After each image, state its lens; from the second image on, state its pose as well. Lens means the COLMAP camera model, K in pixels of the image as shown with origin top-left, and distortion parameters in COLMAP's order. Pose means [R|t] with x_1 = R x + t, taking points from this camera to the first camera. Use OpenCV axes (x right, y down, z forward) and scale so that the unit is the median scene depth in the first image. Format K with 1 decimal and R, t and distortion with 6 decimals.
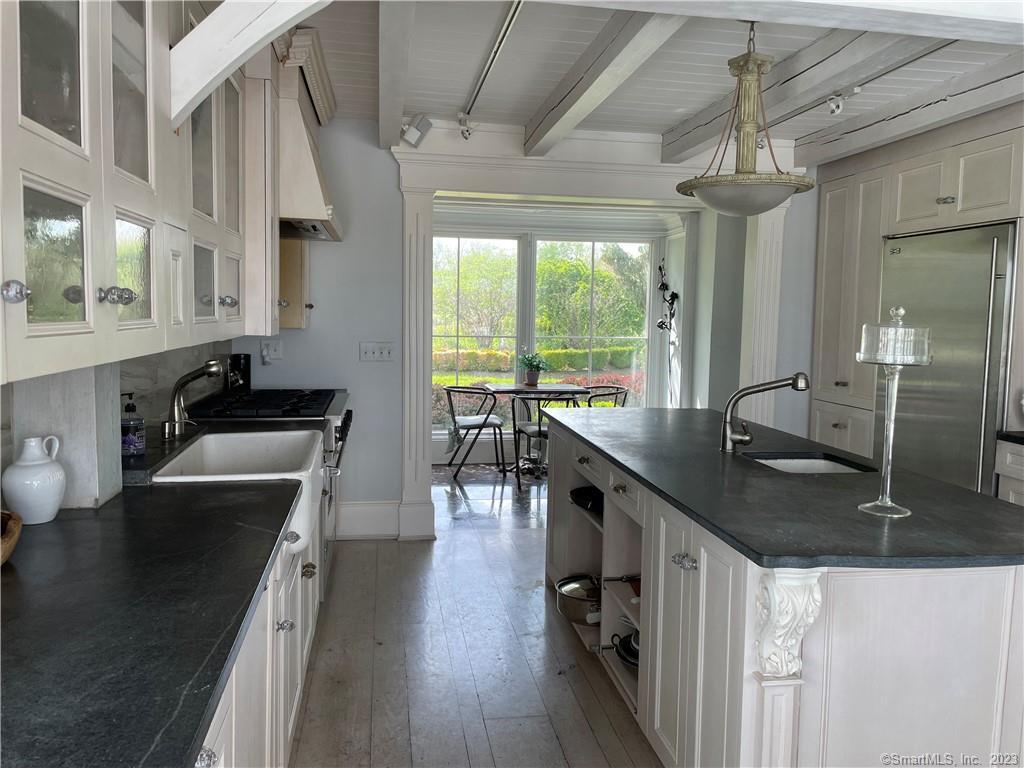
lens RADIAL K [[779.5, 0, 518.8], [0, 779.5, 379.0], [0, 0, 1]] dist [0.092968, -0.122217]
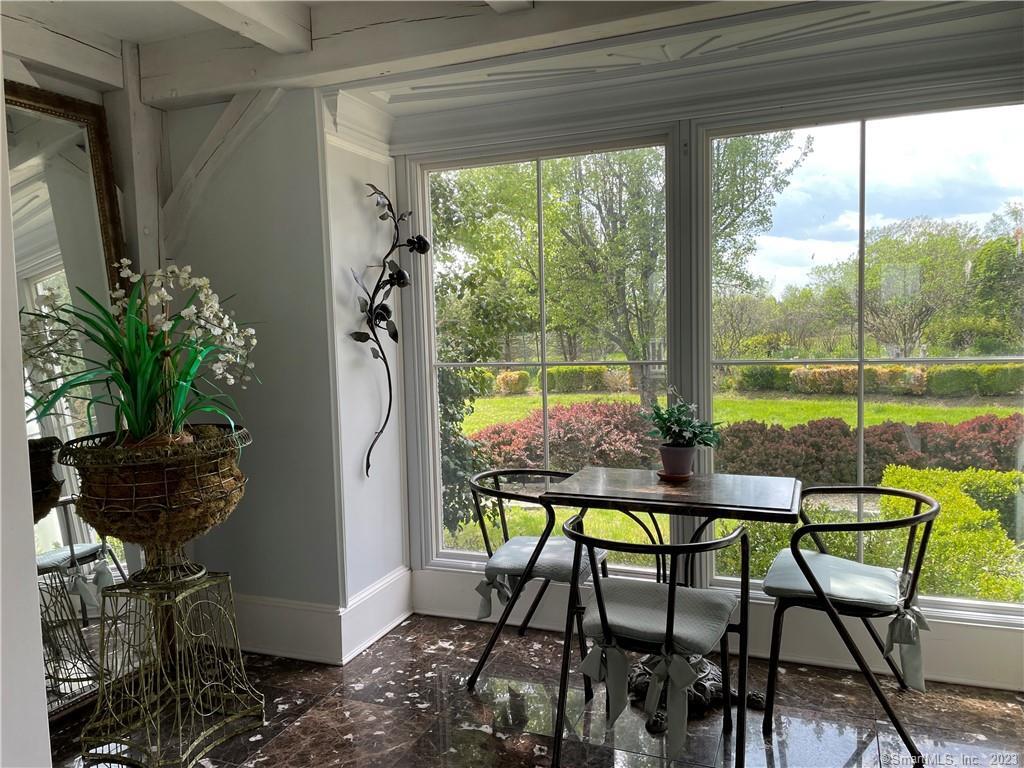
lens RADIAL K [[779.5, 0, 513.7], [0, 779.5, 382.1], [0, 0, 1]] dist [0.092968, -0.122217]
pose [[0.848205, -0.002379, -0.529662, 0.230460], [-0.003187, 0.999949, -0.009594, -0.054142], [0.529658, 0.009826, 0.848154, 0.822422]]
